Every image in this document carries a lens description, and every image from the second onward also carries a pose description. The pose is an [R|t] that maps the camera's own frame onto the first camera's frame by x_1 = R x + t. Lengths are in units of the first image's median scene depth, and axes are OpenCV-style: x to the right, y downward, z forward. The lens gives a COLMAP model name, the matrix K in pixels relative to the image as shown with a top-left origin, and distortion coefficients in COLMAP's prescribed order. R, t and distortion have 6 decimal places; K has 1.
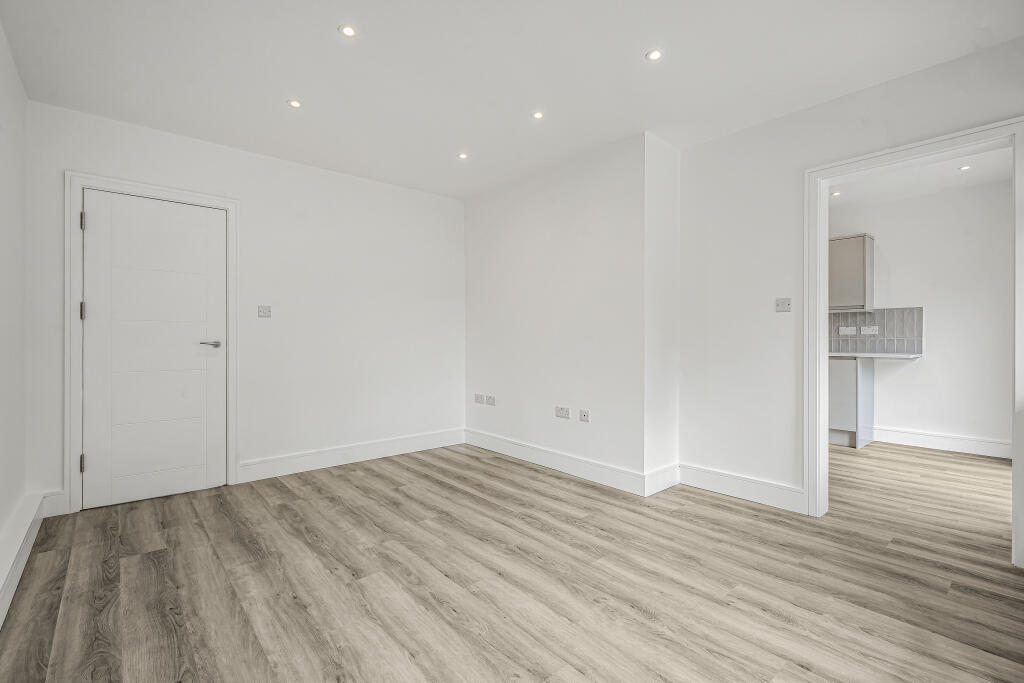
lens RADIAL K [[466.2, 0, 506.9], [0, 466.2, 340.1], [0, 0, 1]] dist [-0.010198, 0.001726]
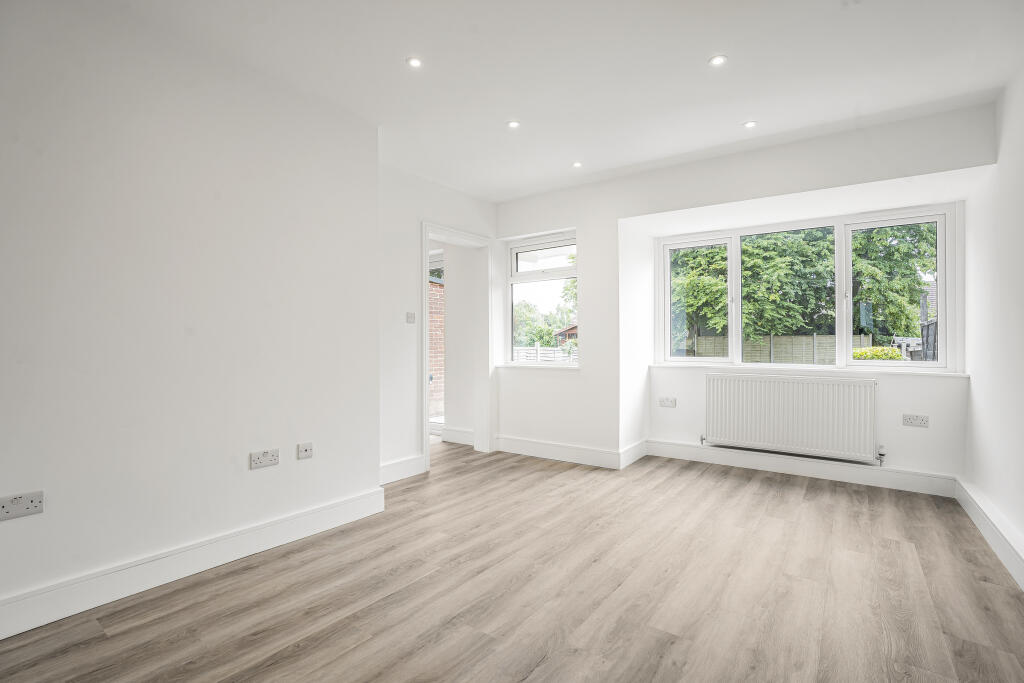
lens RADIAL K [[466.2, 0, 513.5], [0, 466.2, 343.4], [0, 0, 1]] dist [-0.010198, 0.001726]
pose [[-0.227110, 0.001320, 0.973868, -0.871961], [-0.000009, 0.999999, -0.001357, -0.004569], [-0.973869, -0.000317, -0.227110, 1.208839]]
